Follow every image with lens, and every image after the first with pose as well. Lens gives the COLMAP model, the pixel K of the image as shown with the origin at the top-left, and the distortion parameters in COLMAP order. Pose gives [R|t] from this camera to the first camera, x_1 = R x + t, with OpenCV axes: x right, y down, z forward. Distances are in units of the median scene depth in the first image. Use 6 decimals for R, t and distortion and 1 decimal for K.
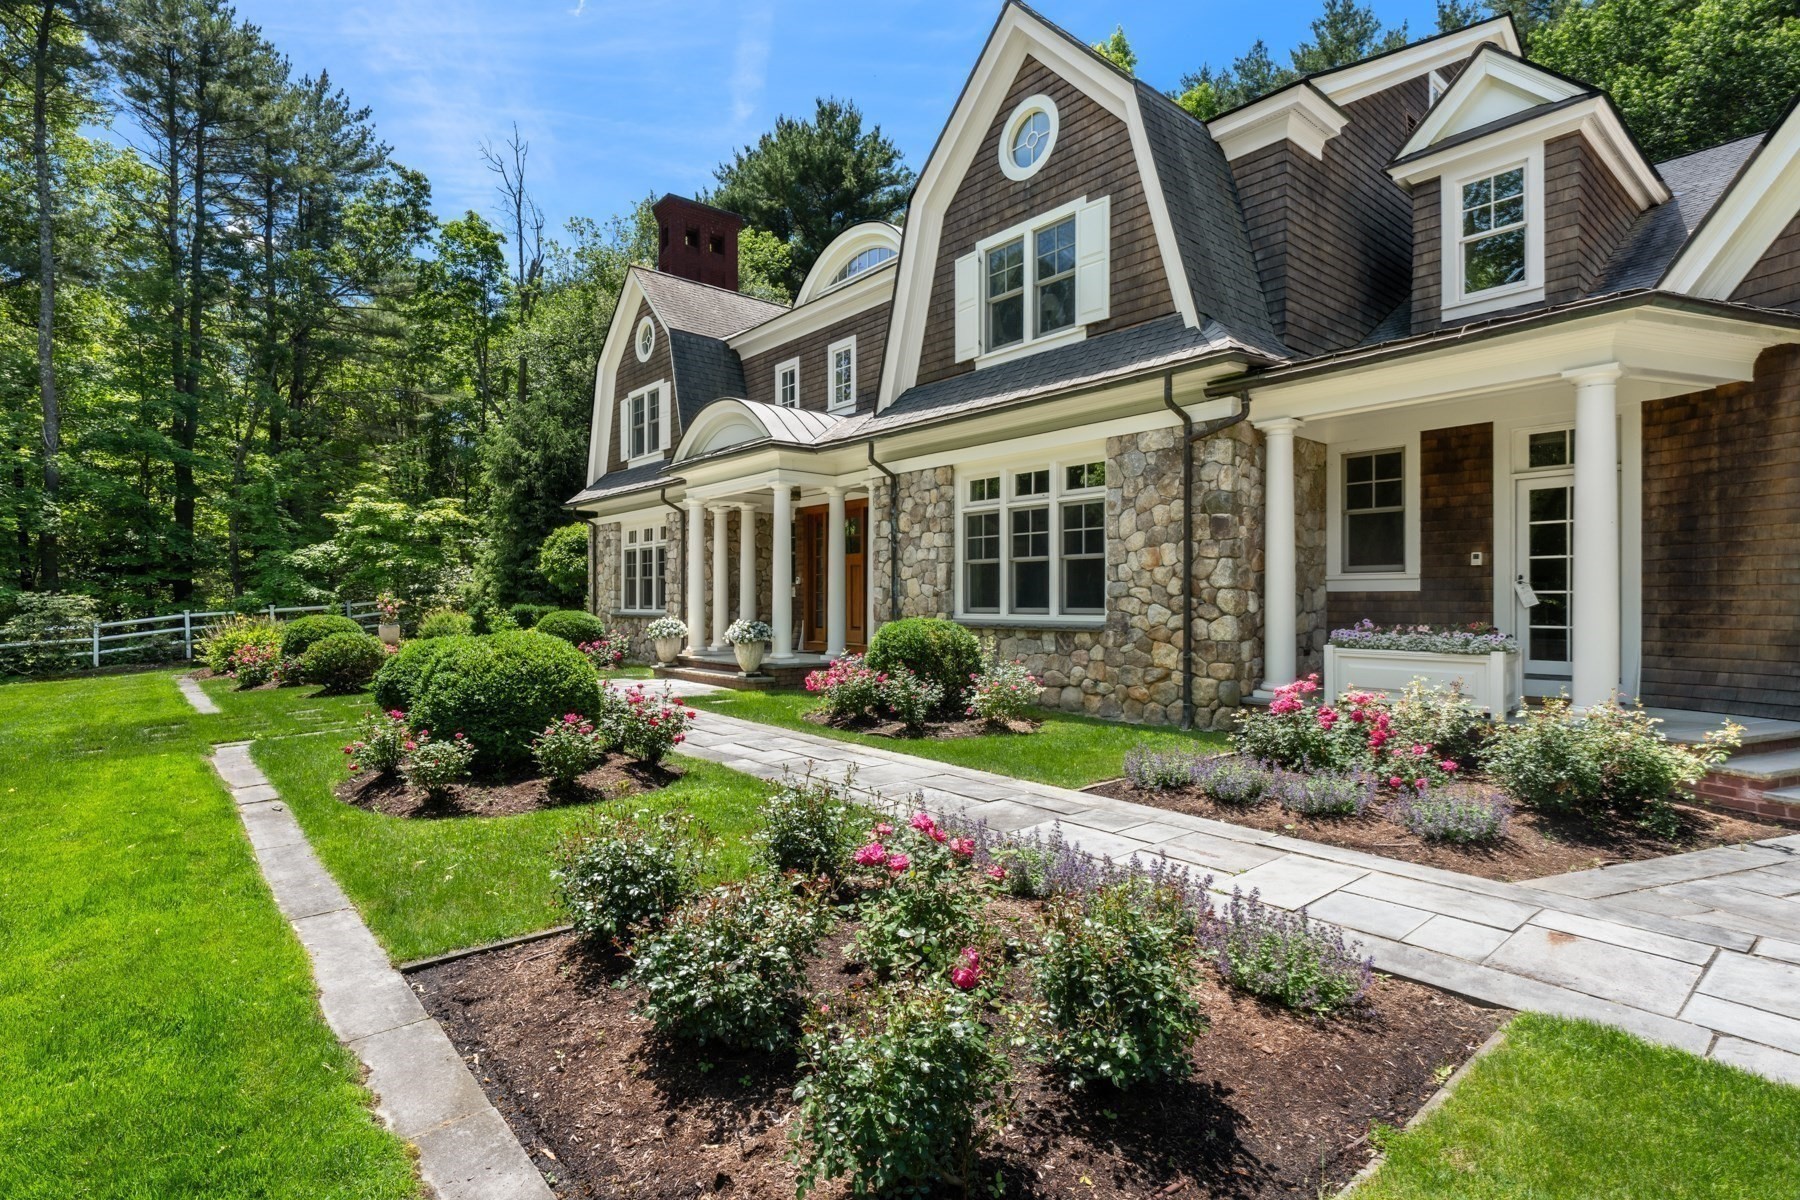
lens RADIAL K [[883.7, 0, 896.5], [0, 883.7, 603.3], [0, 0, 1]] dist [-0.002065, -0.000021]
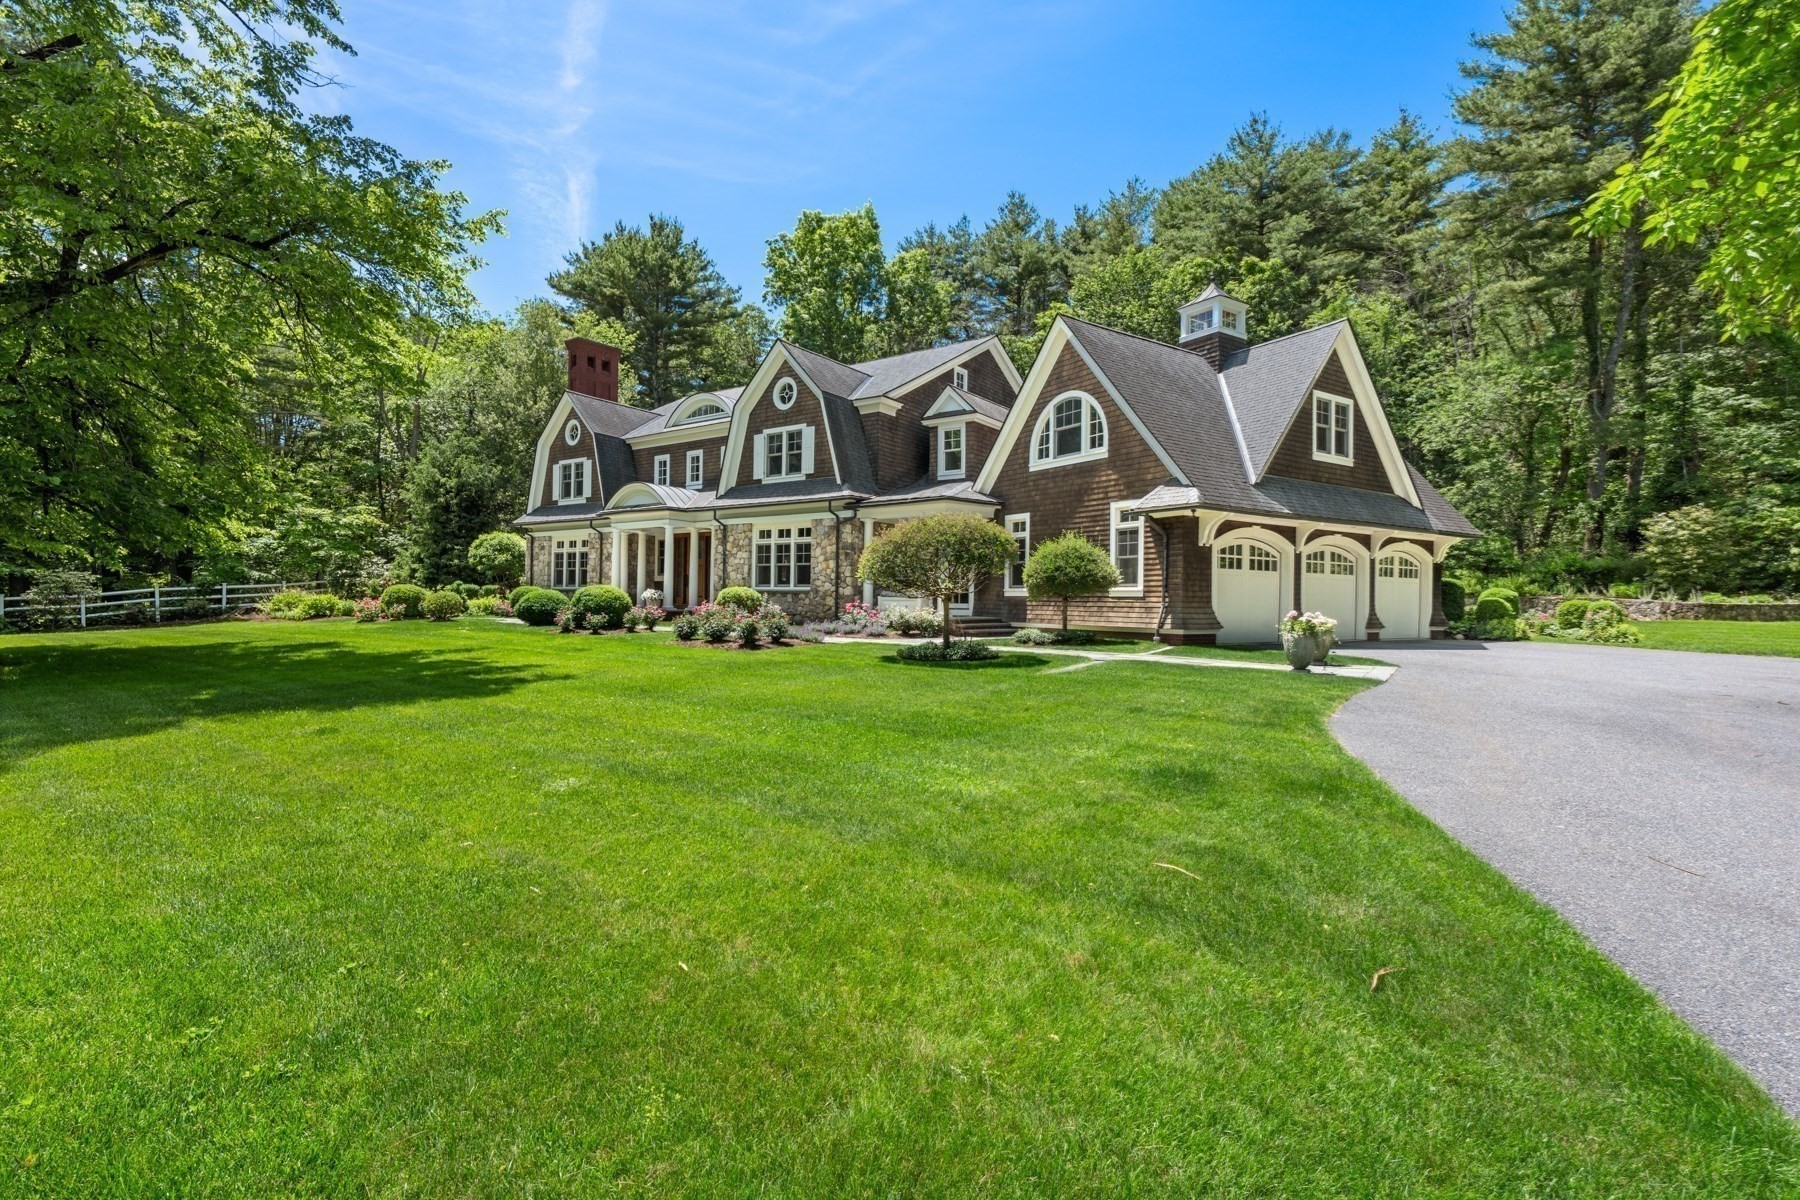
lens RADIAL K [[815.1, 0, 901.9], [0, 815.1, 596.2], [0, 0, 1]] dist [-0.004795, -0.000349]
pose [[0.967543, 0.016725, 0.252153, -0.084744], [-0.014693, 0.999843, -0.009939, 0.047779], [-0.252280, 0.005911, 0.967636, -1.090849]]
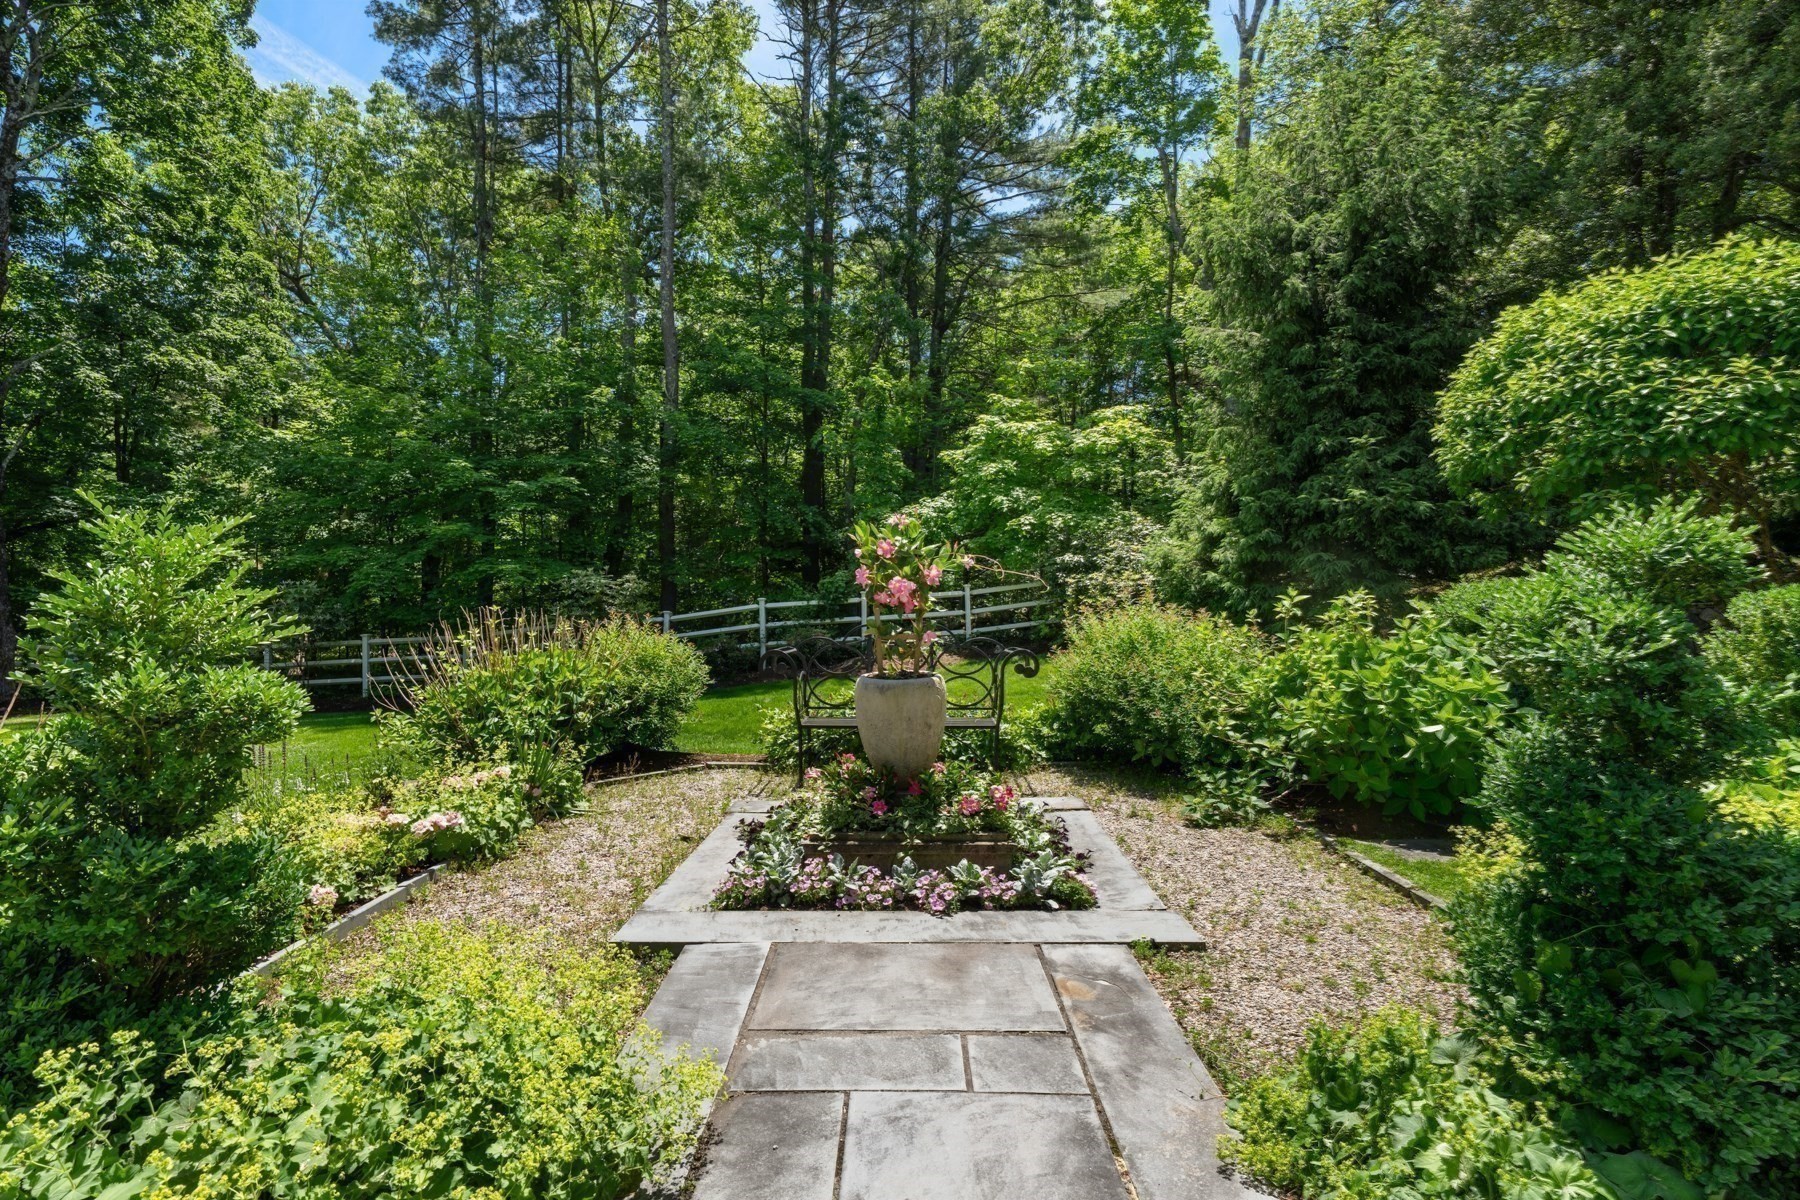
lens RADIAL K [[815.1, 0, 899.5], [0, 815.1, 595.5], [0, 0, 1]] dist [-0.004795, -0.000349]
pose [[0.755316, 0.007275, -0.655321, -0.764006], [-0.008794, 0.999961, 0.000965, 0.010573], [0.655302, 0.005034, 0.755350, 1.448144]]
